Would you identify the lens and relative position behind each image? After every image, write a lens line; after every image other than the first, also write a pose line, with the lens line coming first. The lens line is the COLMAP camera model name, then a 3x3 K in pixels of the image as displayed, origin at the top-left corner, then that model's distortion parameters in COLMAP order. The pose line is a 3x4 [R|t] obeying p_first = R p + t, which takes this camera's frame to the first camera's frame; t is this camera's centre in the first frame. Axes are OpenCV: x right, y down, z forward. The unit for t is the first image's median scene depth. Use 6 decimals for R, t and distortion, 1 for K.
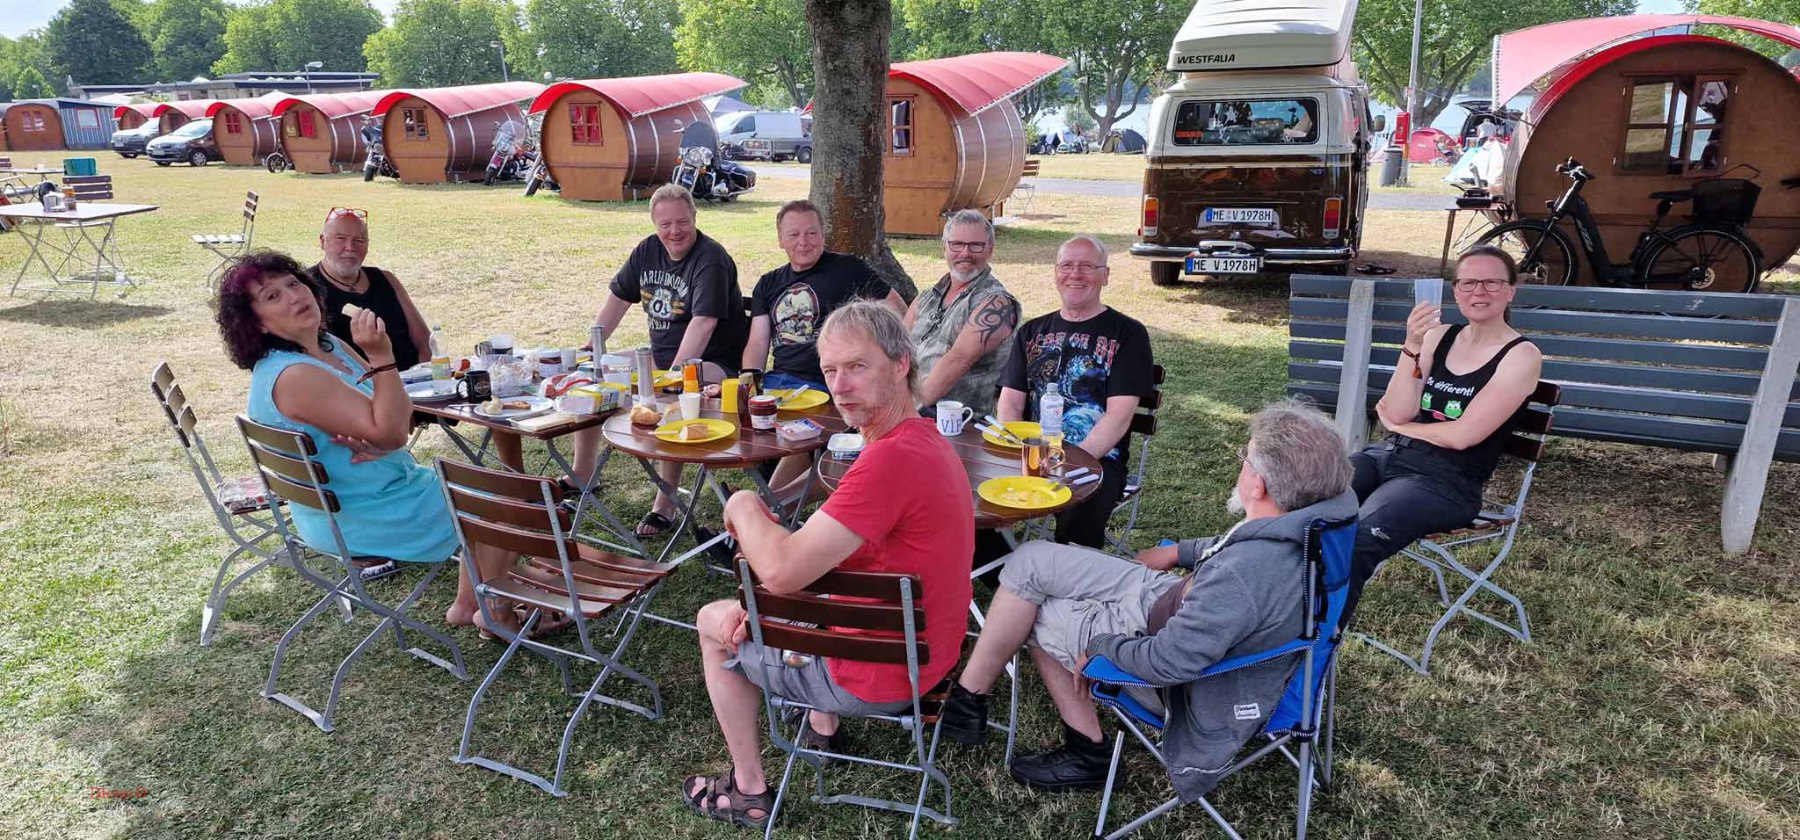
lens RADIAL K [[1206.6, 0, 873.3], [0, 1206.6, 443.3], [0, 0, 1]] dist [0.079146, -0.065140]
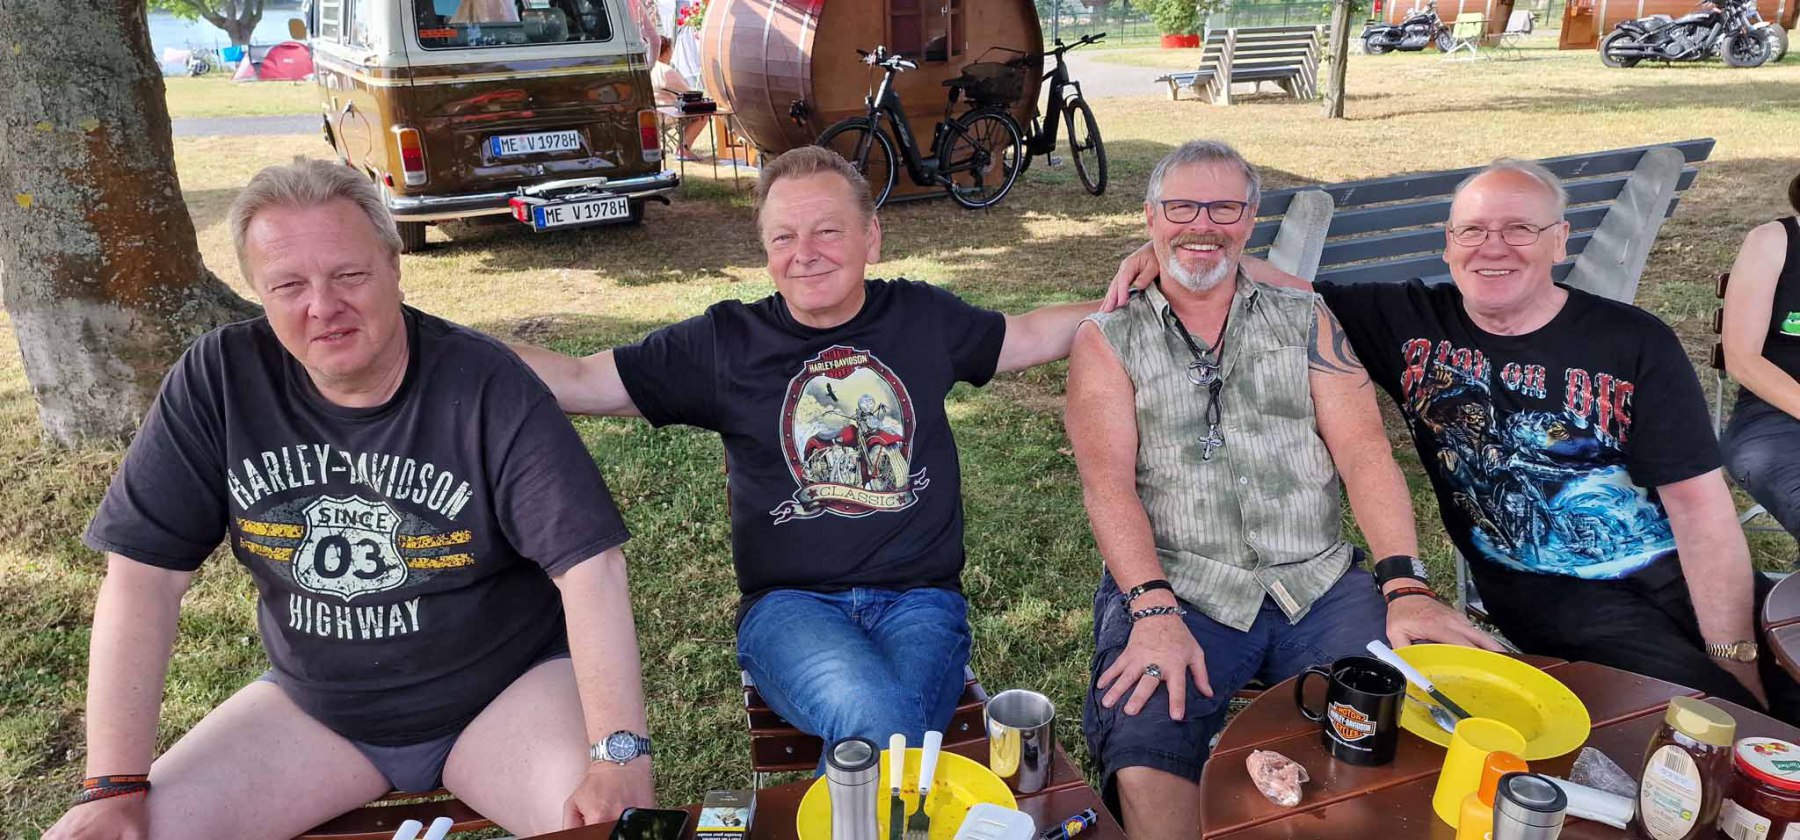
lens RADIAL K [[1206.6, 0, 892.0], [0, 1206.6, 435.9], [0, 0, 1]] dist [0.079146, -0.065140]
pose [[0.601840, -0.275895, 0.749447, -0.228761], [0.236357, 0.957925, 0.162836, -0.113629], [-0.762839, 0.079136, 0.641727, 0.492217]]
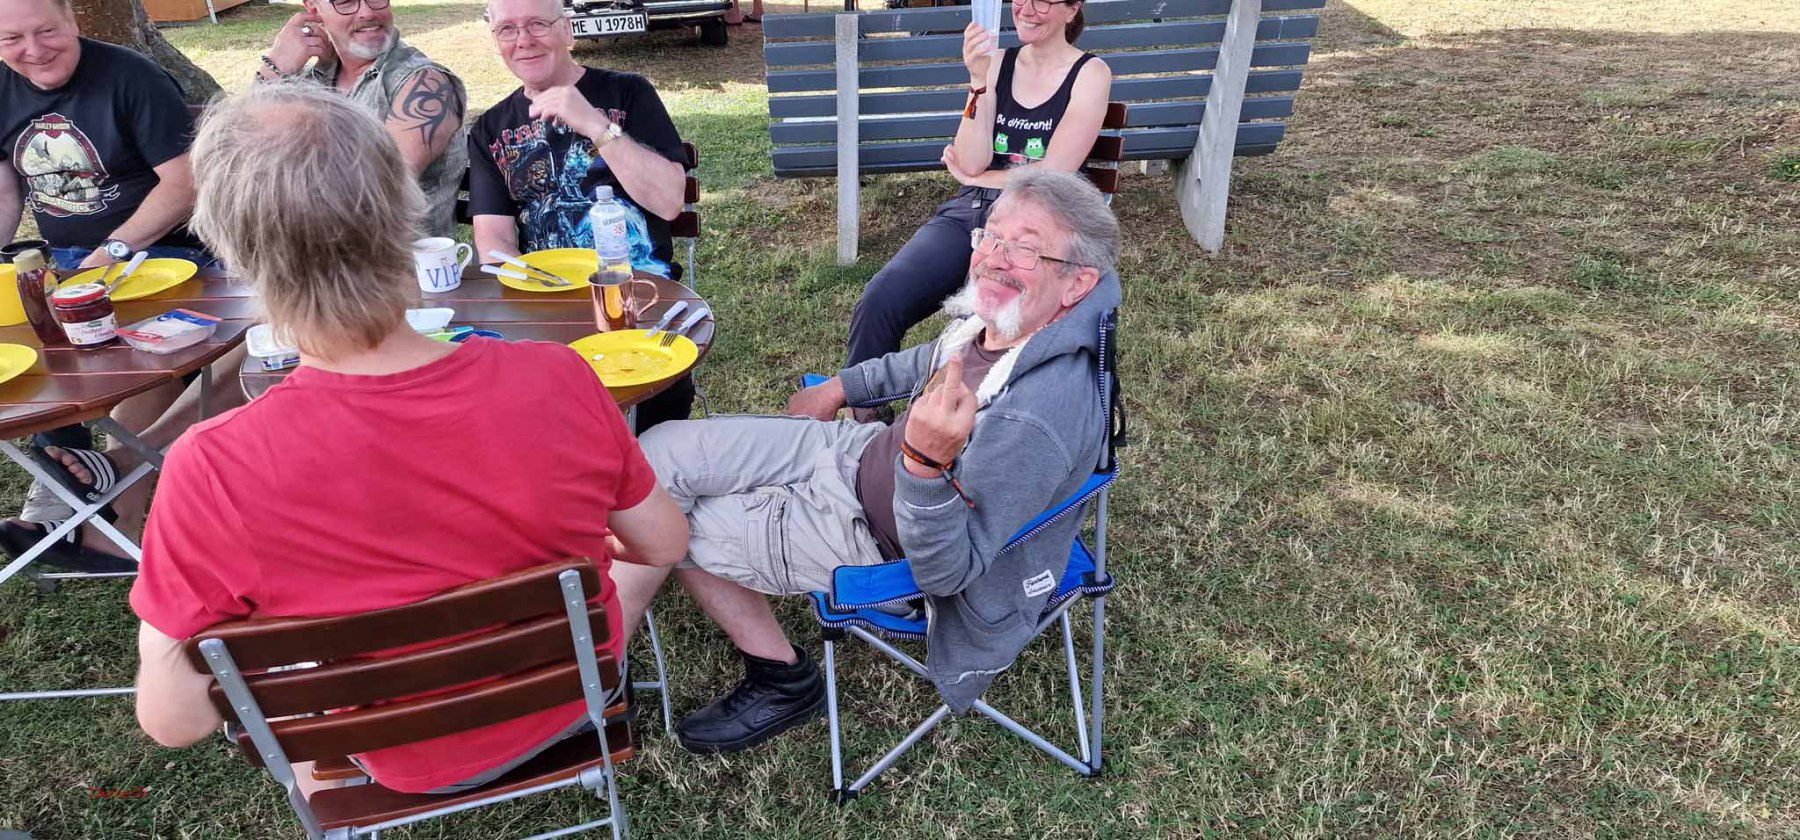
lens RADIAL K [[1206.6, 0, 940.5], [0, 1206.6, 415.8], [0, 0, 1]] dist [0.079146, -0.065140]
pose [[0.823535, -0.251364, 0.508533, -0.034691], [0.170774, 0.964736, 0.200303, -0.014161], [-0.540949, -0.078113, 0.837420, 0.149443]]
